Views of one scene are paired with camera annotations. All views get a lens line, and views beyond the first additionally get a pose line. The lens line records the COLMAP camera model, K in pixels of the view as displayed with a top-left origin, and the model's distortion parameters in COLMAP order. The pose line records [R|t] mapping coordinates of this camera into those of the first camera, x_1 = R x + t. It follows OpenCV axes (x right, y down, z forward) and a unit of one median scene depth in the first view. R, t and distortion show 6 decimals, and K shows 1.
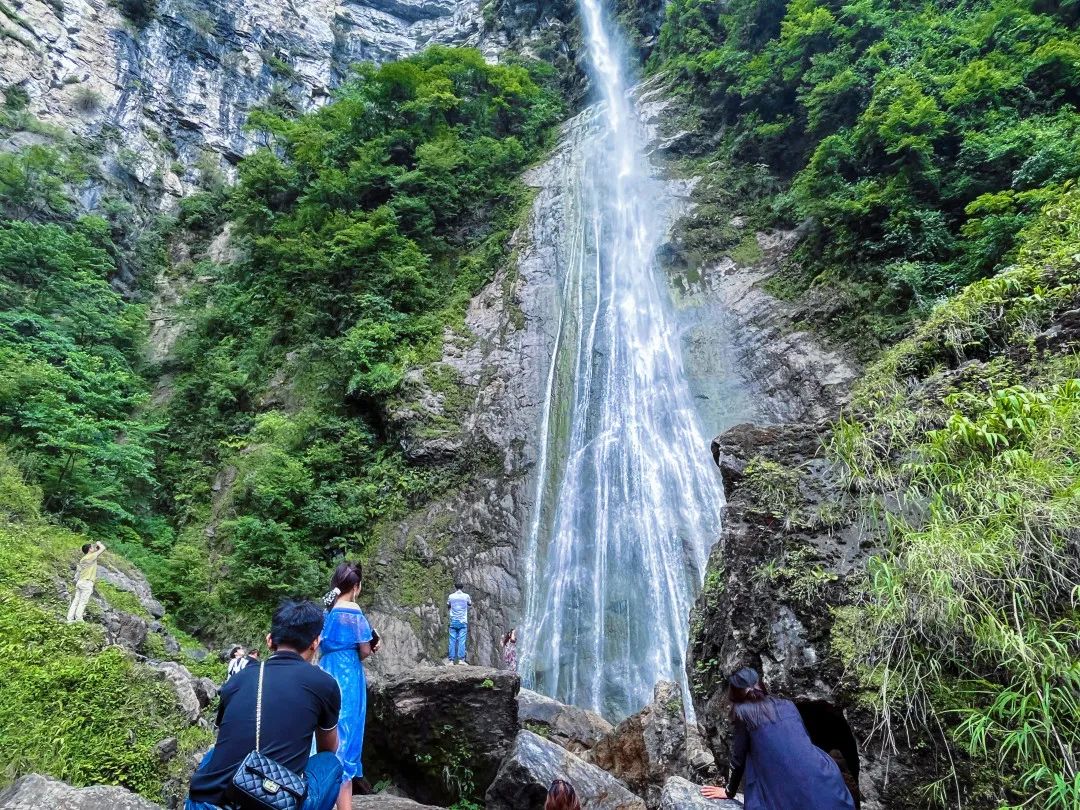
lens RADIAL K [[755.4, 0, 543.4], [0, 755.4, 409.4], [0, 0, 1]] dist [0.003777, -0.000768]
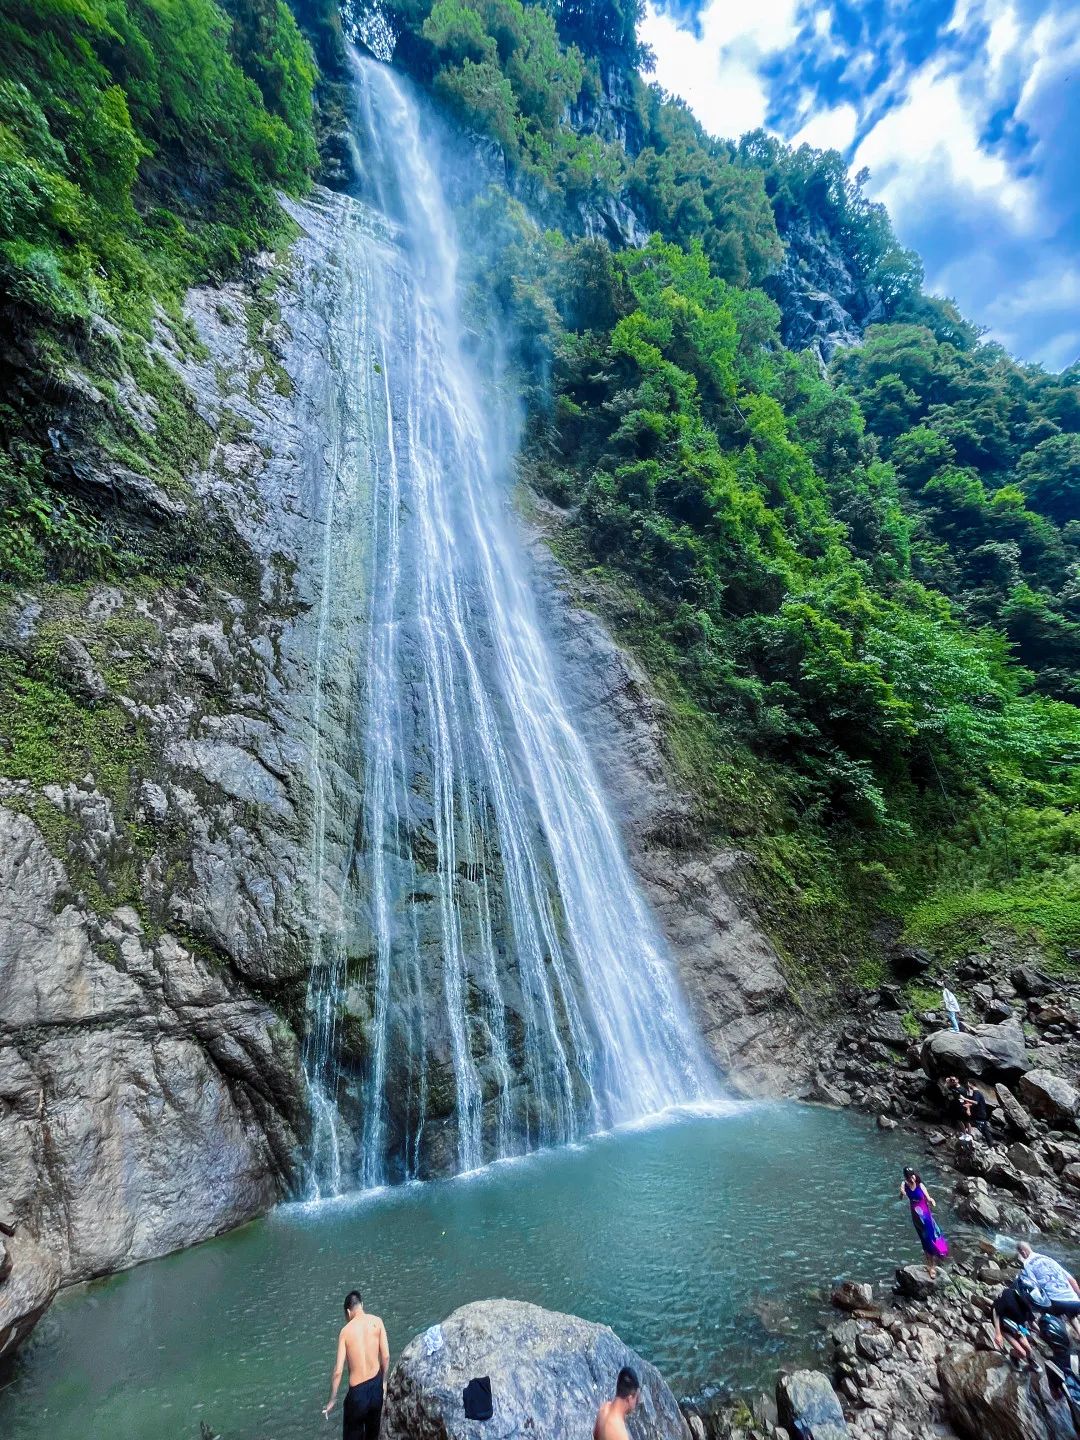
lens RADIAL K [[580.8, 0, 539.7], [0, 580.8, 719.4], [0, 0, 1]] dist [-0.000857, -0.000217]
pose [[0.525798, 0.302056, 0.795172, -0.284573], [-0.423943, 0.903504, -0.062880, 0.109035], [-0.737434, -0.304045, 0.603115, 0.526469]]
